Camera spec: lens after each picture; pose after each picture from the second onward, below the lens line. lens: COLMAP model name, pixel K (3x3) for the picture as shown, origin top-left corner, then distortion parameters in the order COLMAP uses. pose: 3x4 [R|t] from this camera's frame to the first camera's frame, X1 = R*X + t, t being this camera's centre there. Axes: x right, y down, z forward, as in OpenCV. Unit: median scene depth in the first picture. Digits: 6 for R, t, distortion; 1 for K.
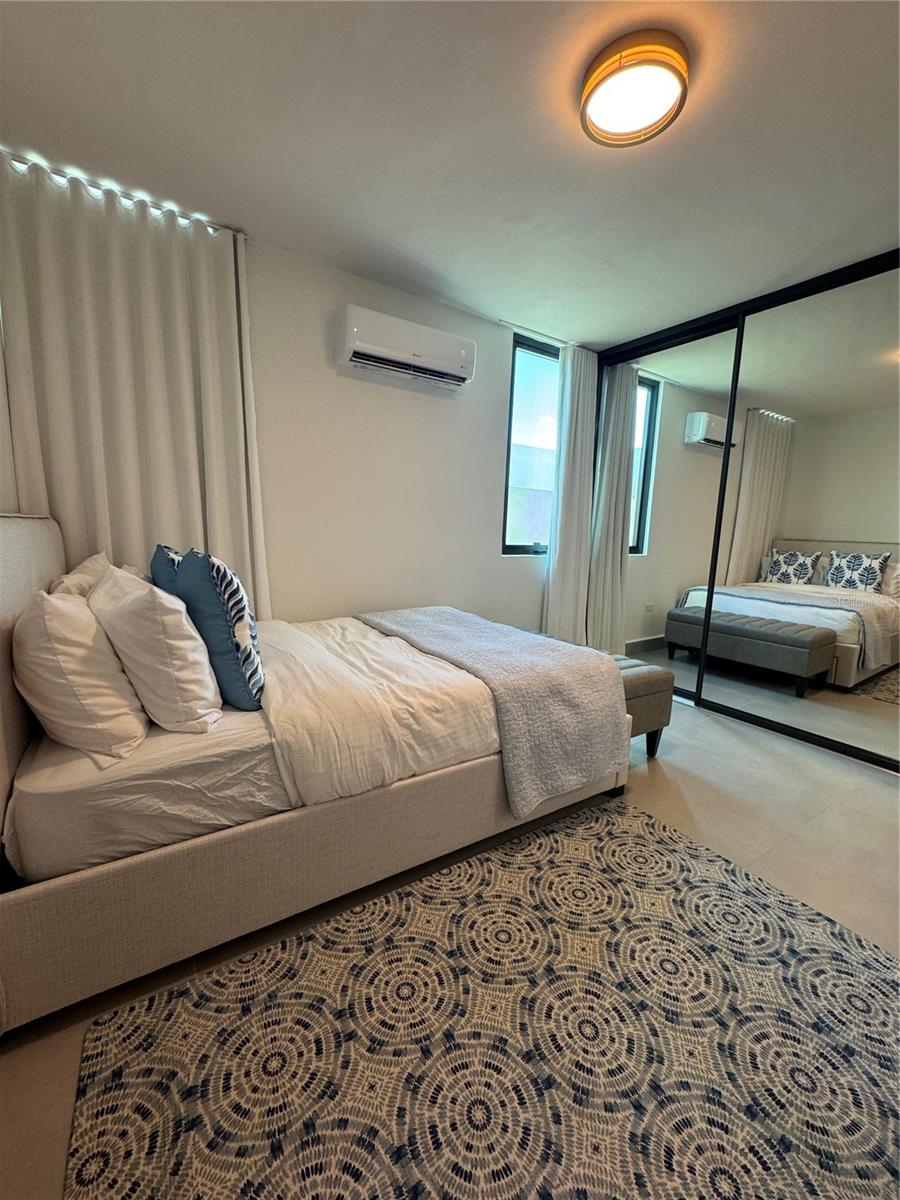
lens RADIAL K [[481.9, 0, 446.8], [0, 481.9, 598.7], [0, 0, 1]] dist [-0.004400, 0.001594]
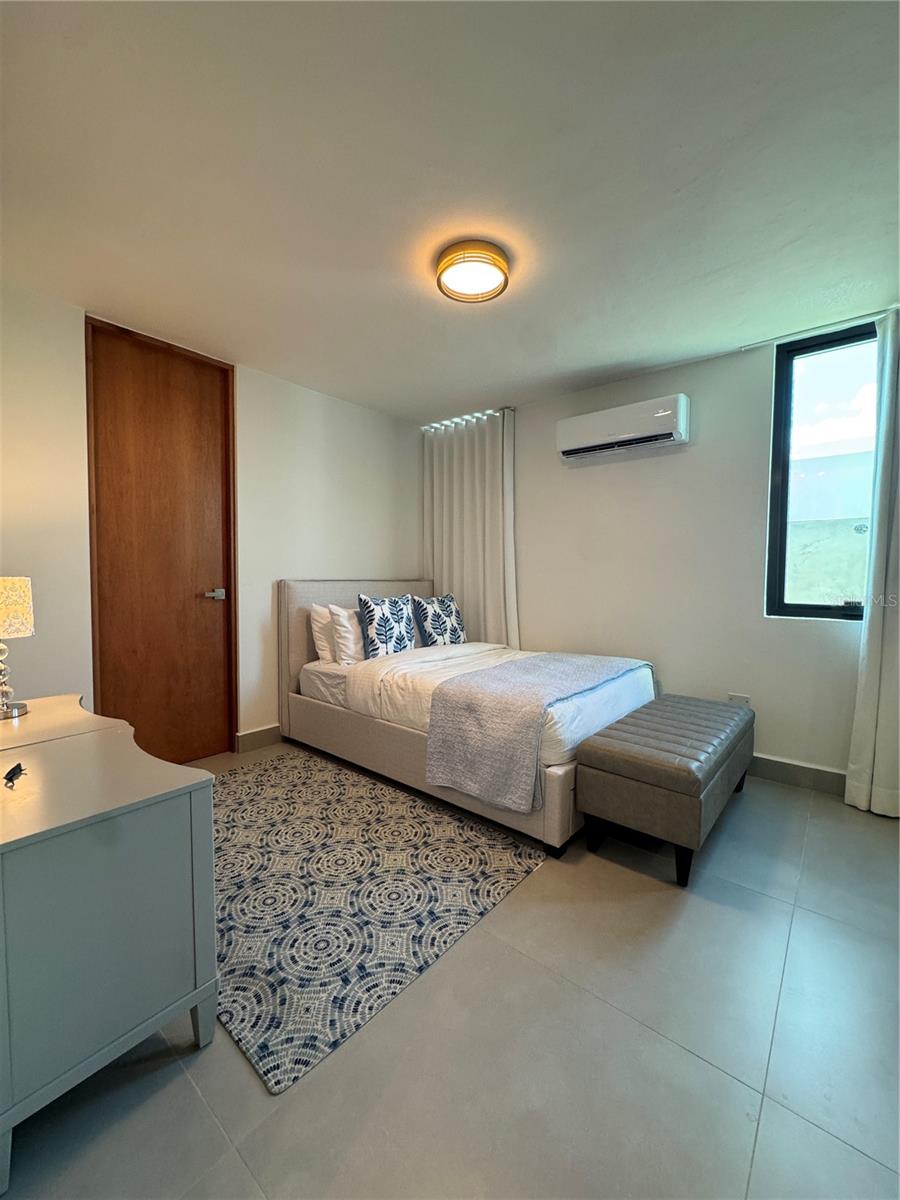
lens RADIAL K [[481.9, 0, 448.0], [0, 481.9, 600.1], [0, 0, 1]] dist [-0.004400, 0.001594]
pose [[0.287911, 0.013209, -0.957566, 1.696407], [-0.138519, 0.989964, -0.027992, -0.049952], [0.947586, 0.140700, 0.286851, 0.649928]]
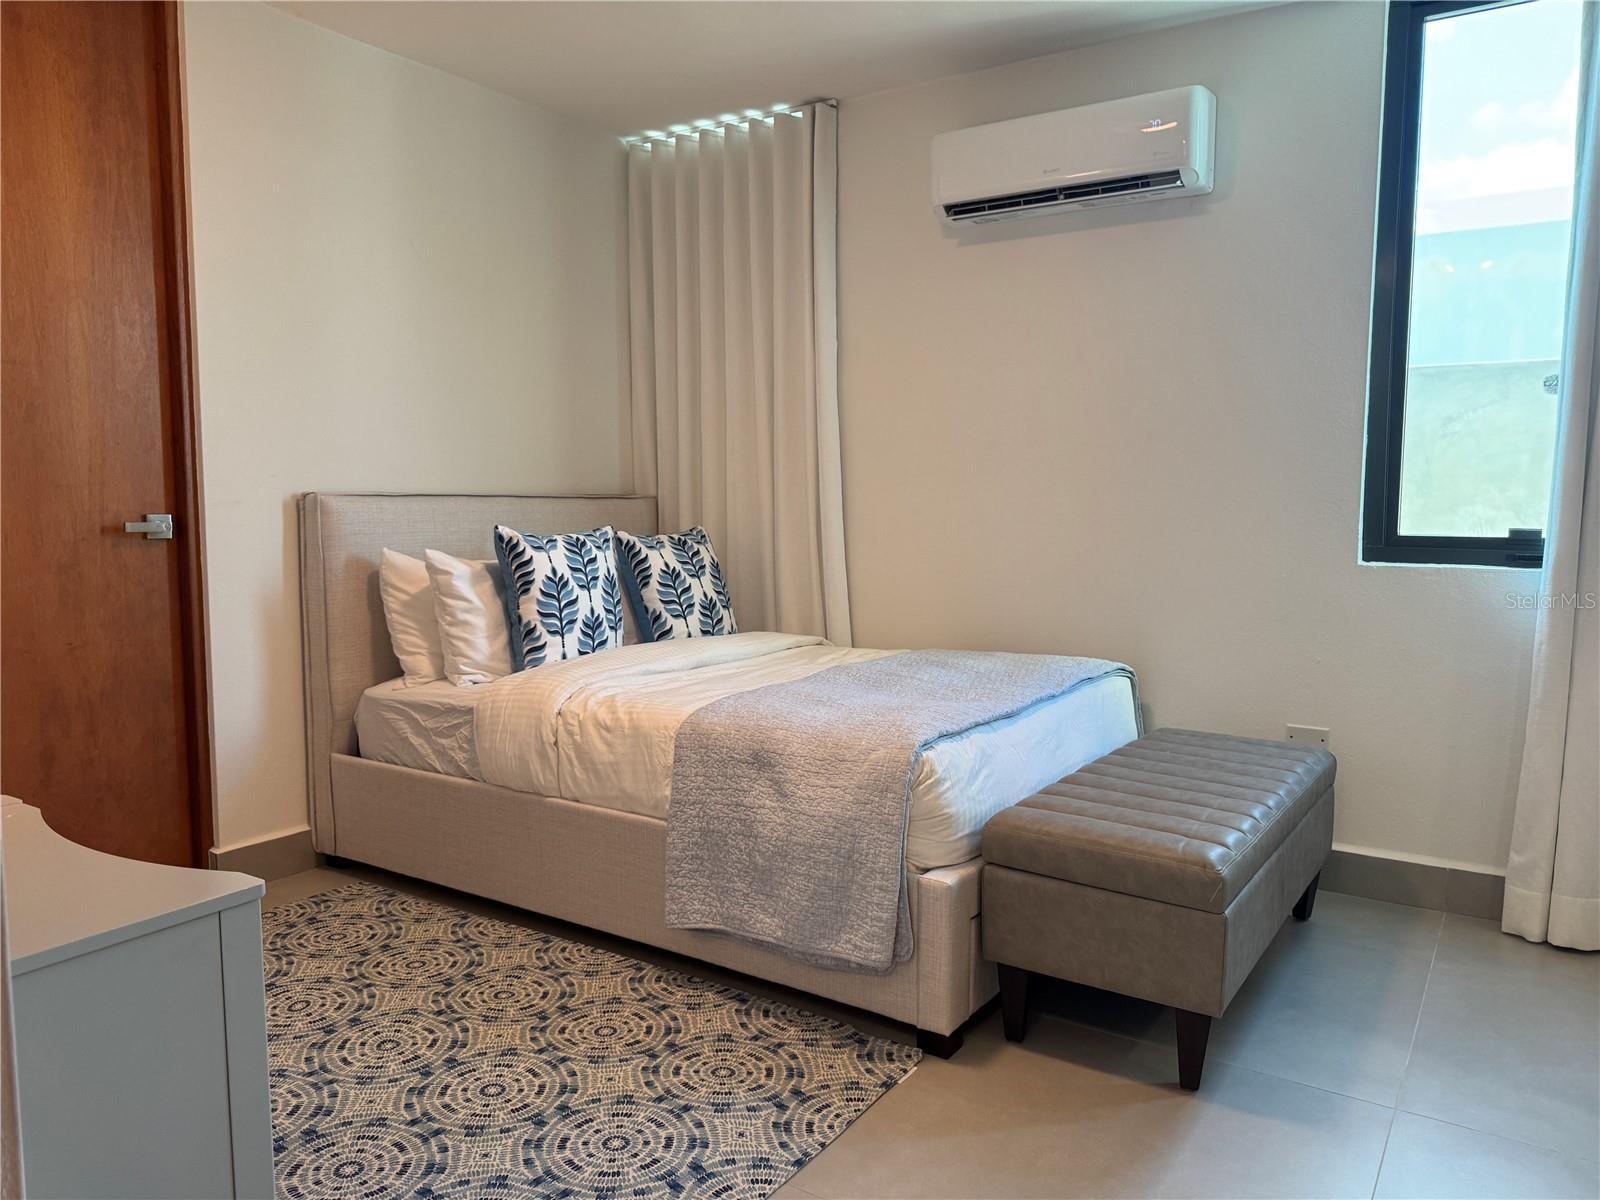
lens RADIAL K [[1128.8, 0, 796.6], [0, 1128.8, 610.8], [0, 0, 1]] dist [0.064147, -0.084557]
pose [[0.394444, 0.057191, -0.917139, 1.813893], [-0.125166, 0.992103, 0.008034, -0.007136], [0.910356, 0.111626, 0.398487, 0.556553]]
